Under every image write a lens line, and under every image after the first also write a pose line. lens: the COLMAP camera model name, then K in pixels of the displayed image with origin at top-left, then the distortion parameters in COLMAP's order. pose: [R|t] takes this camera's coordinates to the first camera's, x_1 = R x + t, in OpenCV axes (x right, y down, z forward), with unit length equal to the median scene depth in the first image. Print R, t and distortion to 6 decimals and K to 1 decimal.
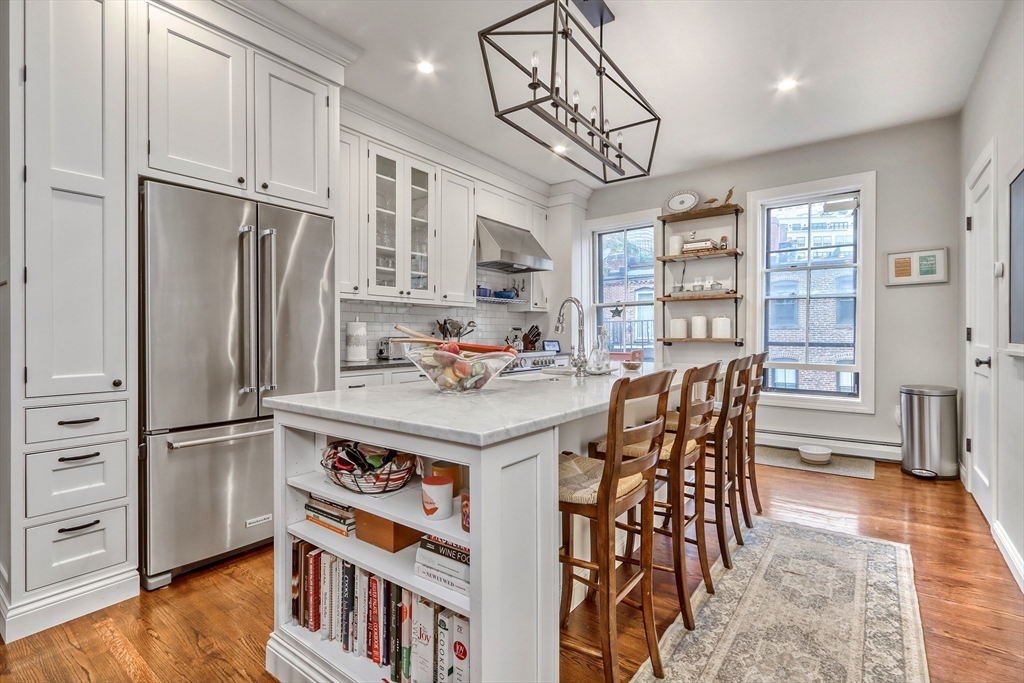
lens RADIAL K [[484.0, 0, 498.3], [0, 484.0, 337.6], [0, 0, 1]] dist [0.004639, -0.000635]
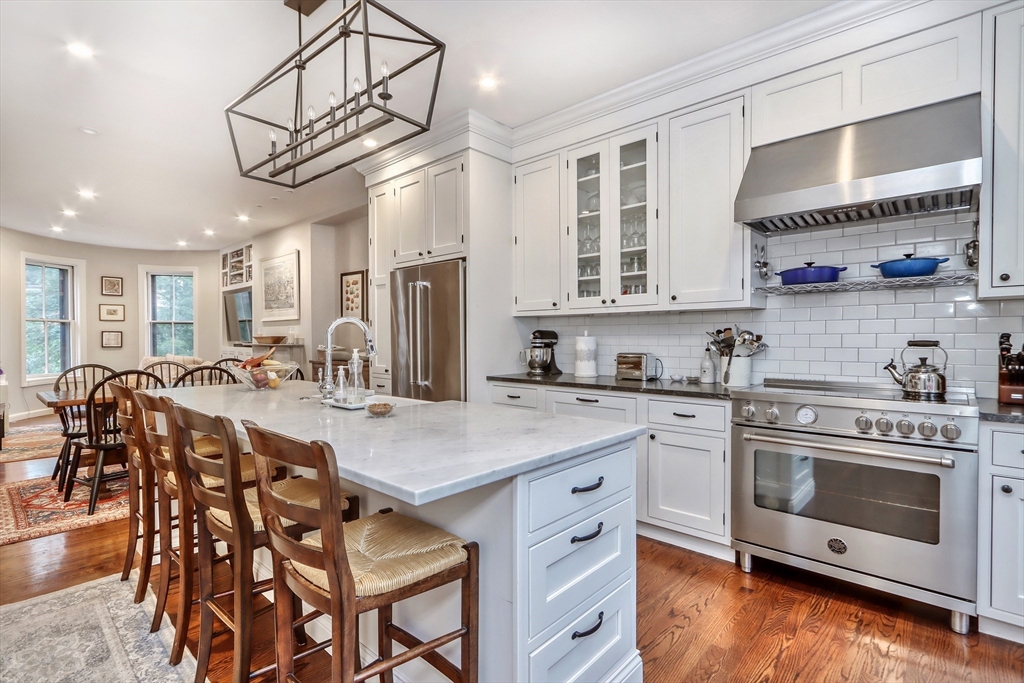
lens RADIAL K [[484.0, 0, 489.2], [0, 484.0, 337.7], [0, 0, 1]] dist [0.004639, -0.000635]
pose [[-0.108674, -0.003884, -0.994070, 0.669110], [-0.007005, 0.999971, -0.003141, -0.025453], [0.994053, 0.006622, -0.108698, 0.891737]]
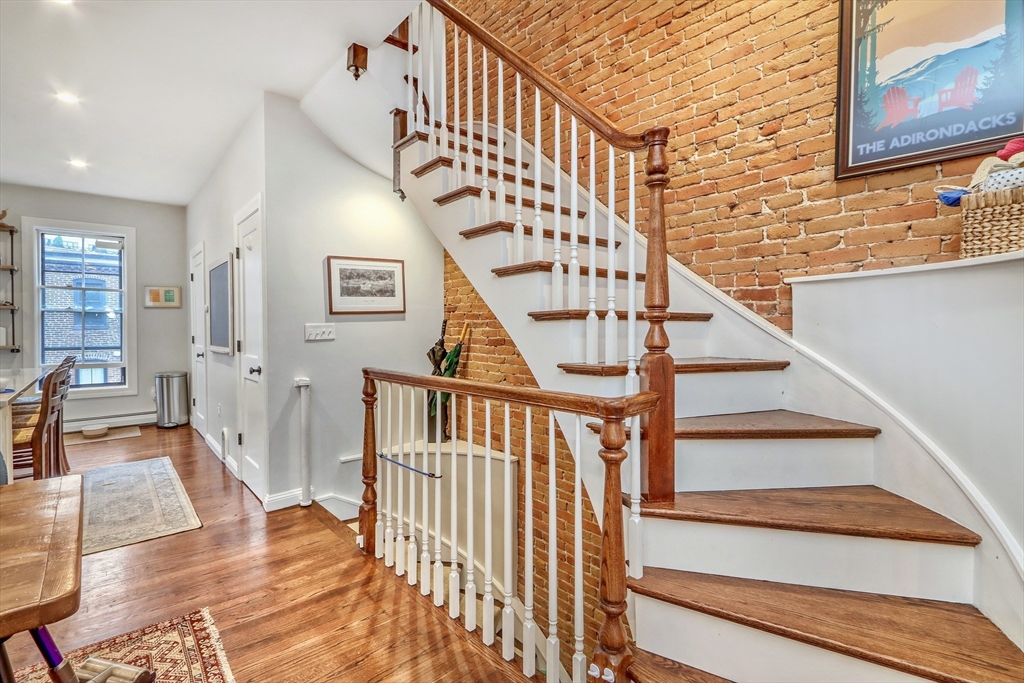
lens RADIAL K [[484.0, 0, 516.0], [0, 484.0, 334.0], [0, 0, 1]] dist [0.004639, -0.000635]
pose [[0.203204, -0.009322, 0.979092, -0.431337], [0.012756, 0.999895, 0.006873, -0.020350], [-0.979053, 0.011093, 0.203301, -0.422533]]
